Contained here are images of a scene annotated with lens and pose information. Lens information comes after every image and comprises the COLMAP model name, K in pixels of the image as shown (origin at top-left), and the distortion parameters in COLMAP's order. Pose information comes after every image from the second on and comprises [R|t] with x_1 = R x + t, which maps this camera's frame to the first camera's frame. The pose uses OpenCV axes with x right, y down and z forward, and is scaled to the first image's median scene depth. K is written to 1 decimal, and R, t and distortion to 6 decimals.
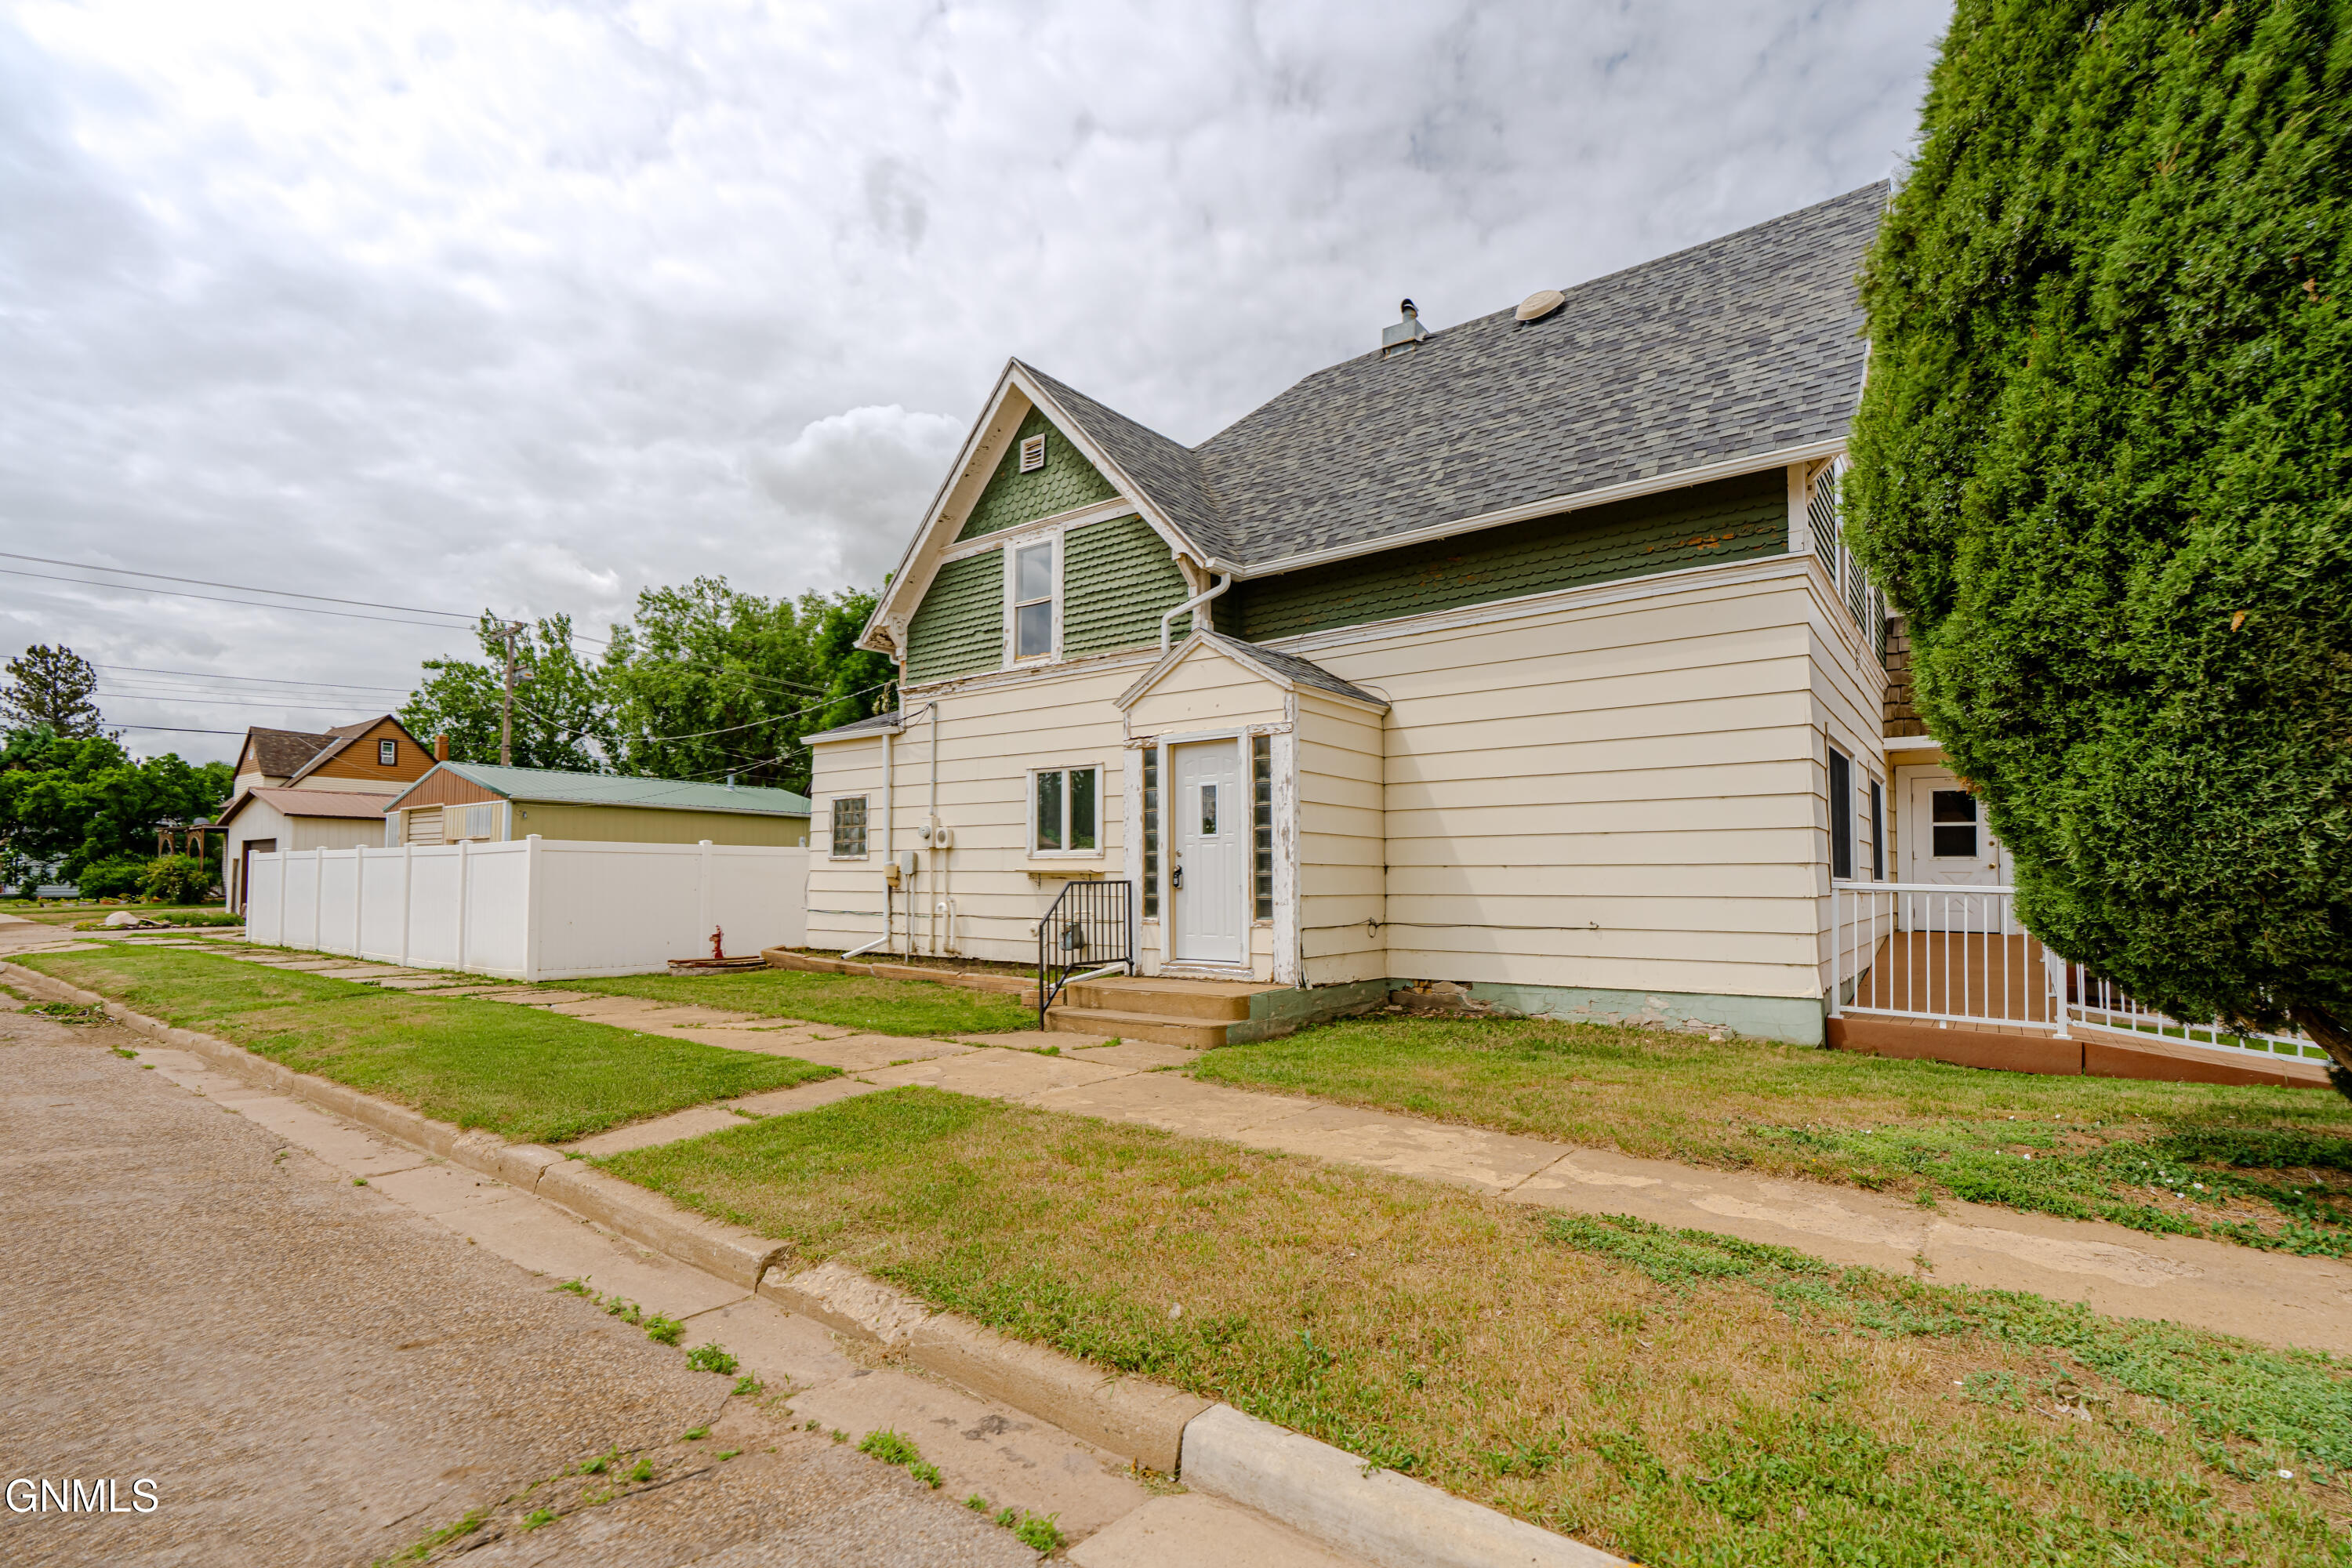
lens RADIAL K [[1053.9, 0, 1230.2], [0, 1053.9, 827.0], [0, 0, 1]] dist [-0.000949, 0.000275]
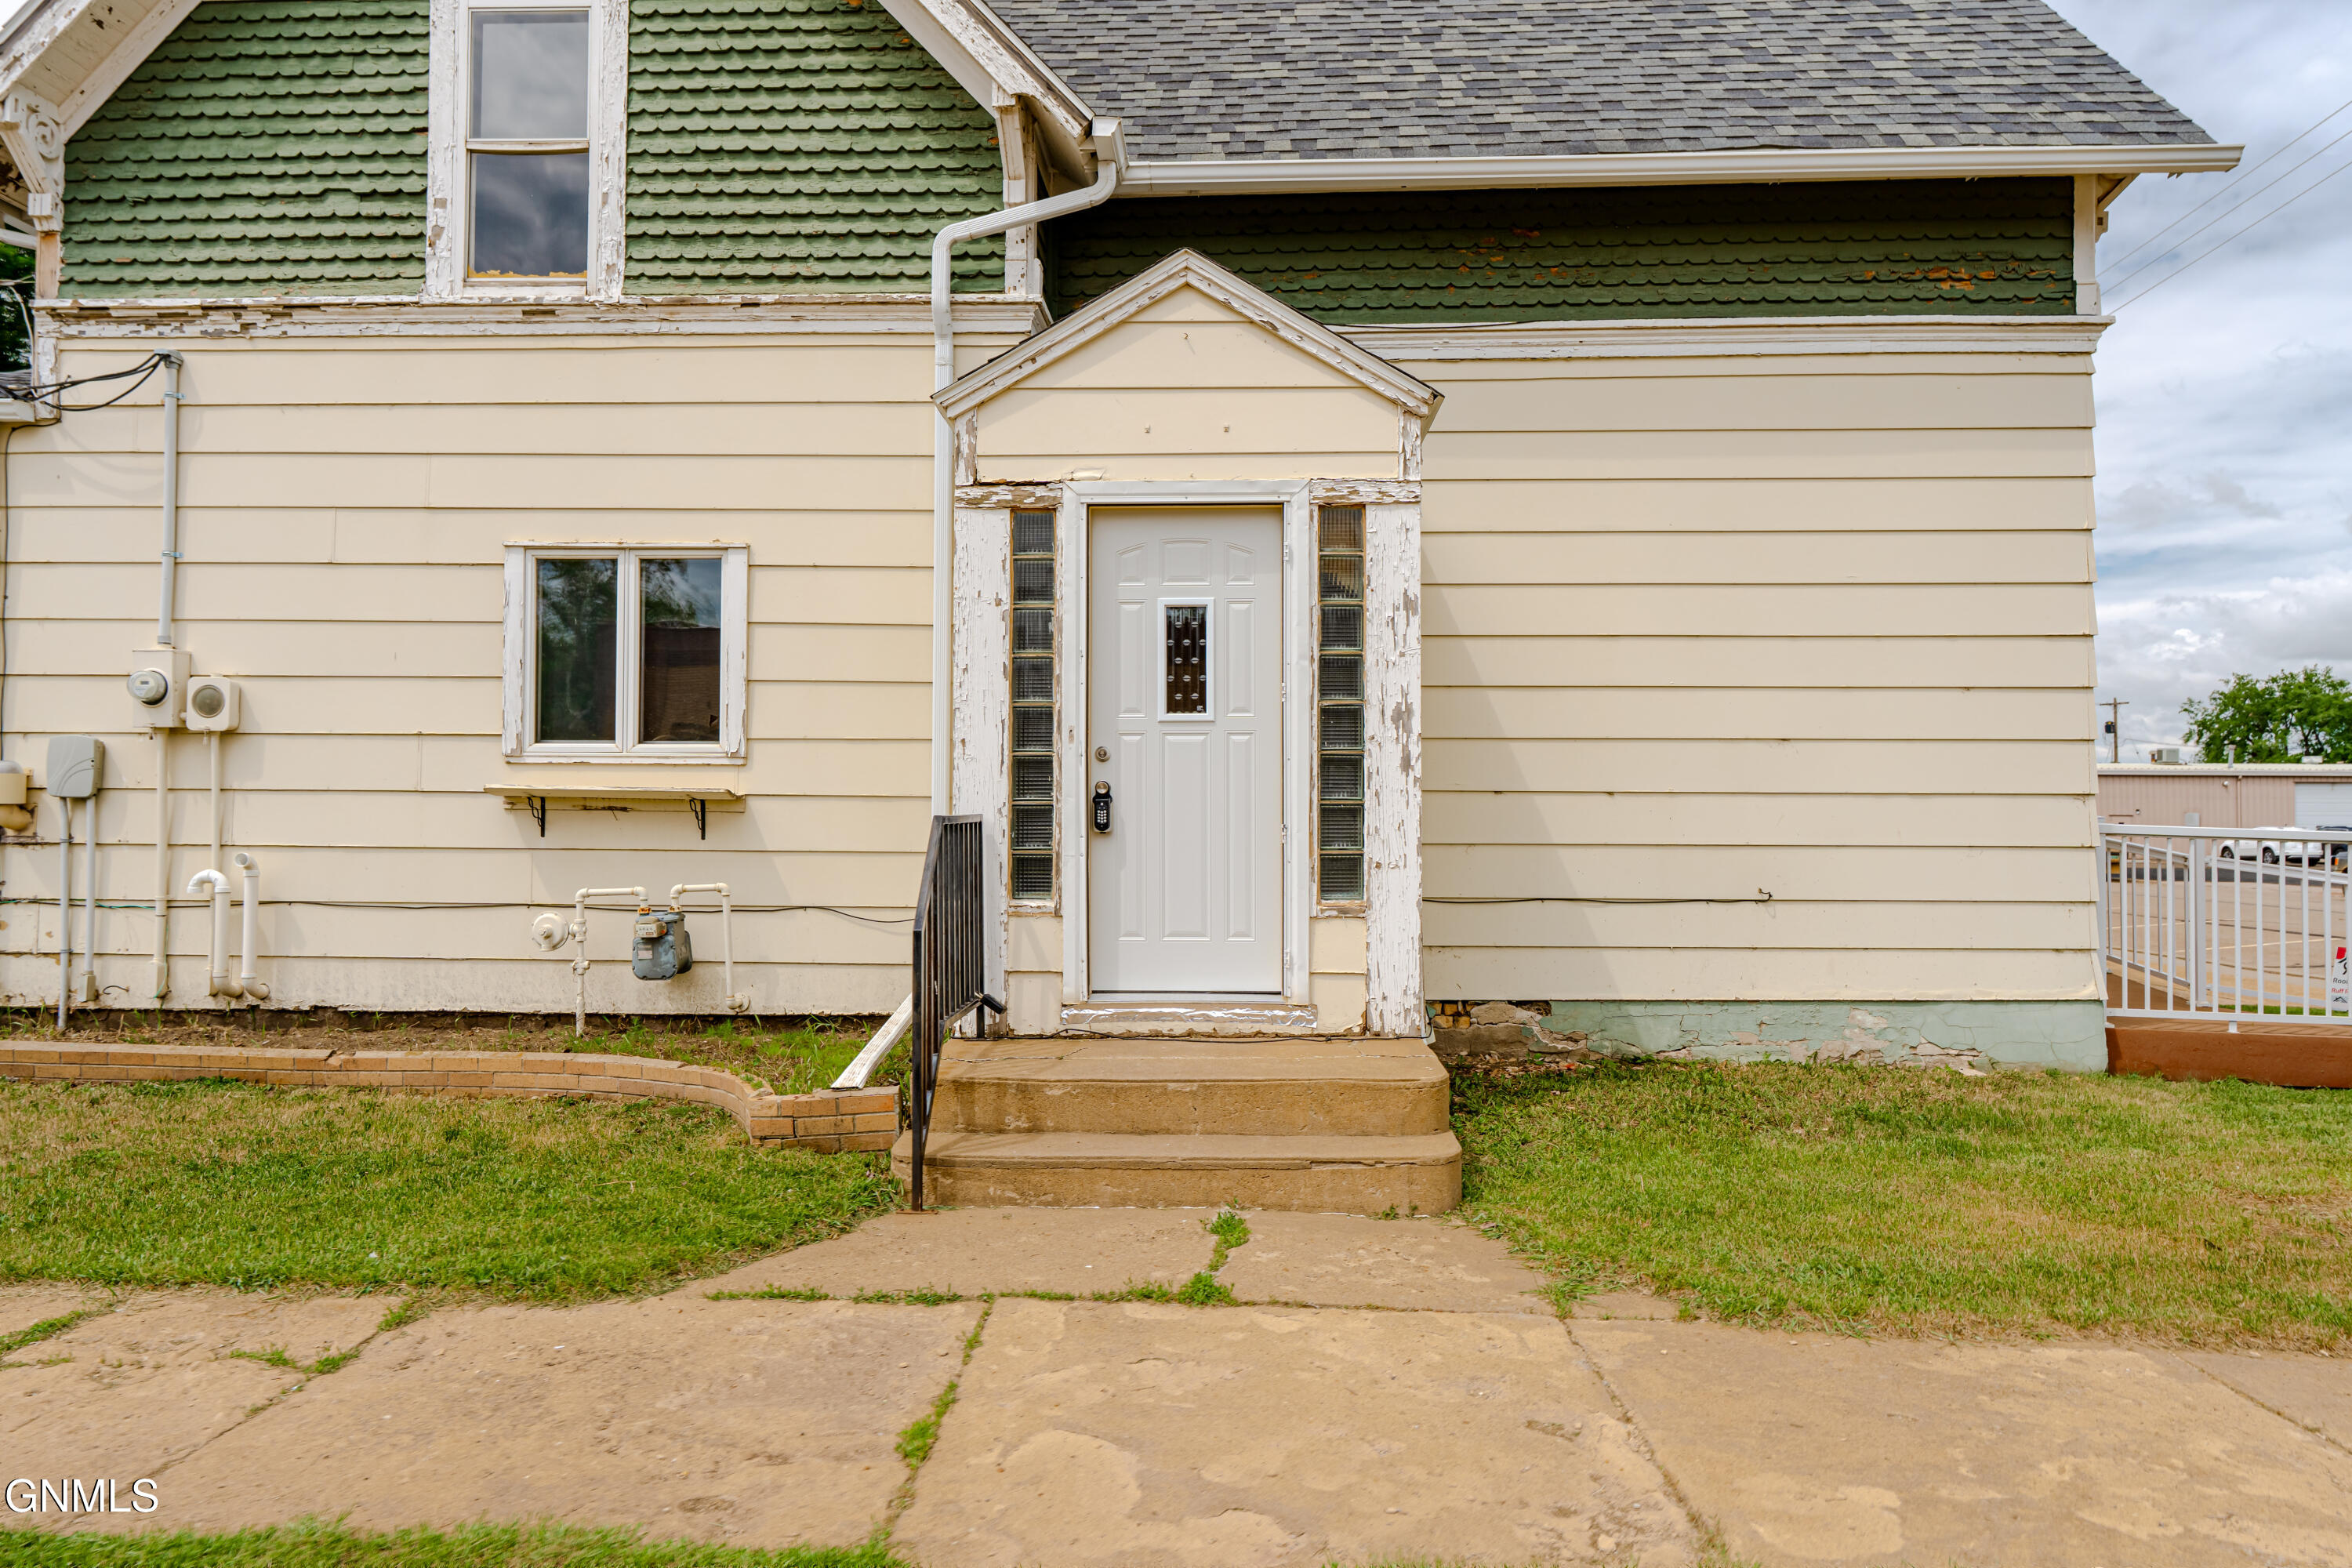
lens RADIAL K [[1447.2, 0, 1176.0], [0, 1447.2, 784.0], [0, 0, 1]] dist [0.002075, 0.000601]
pose [[0.835072, 0.018828, 0.549818, -0.316056], [-0.031171, 0.999428, 0.013120, 0.025414], [-0.549256, -0.028095, 0.835181, 0.419466]]
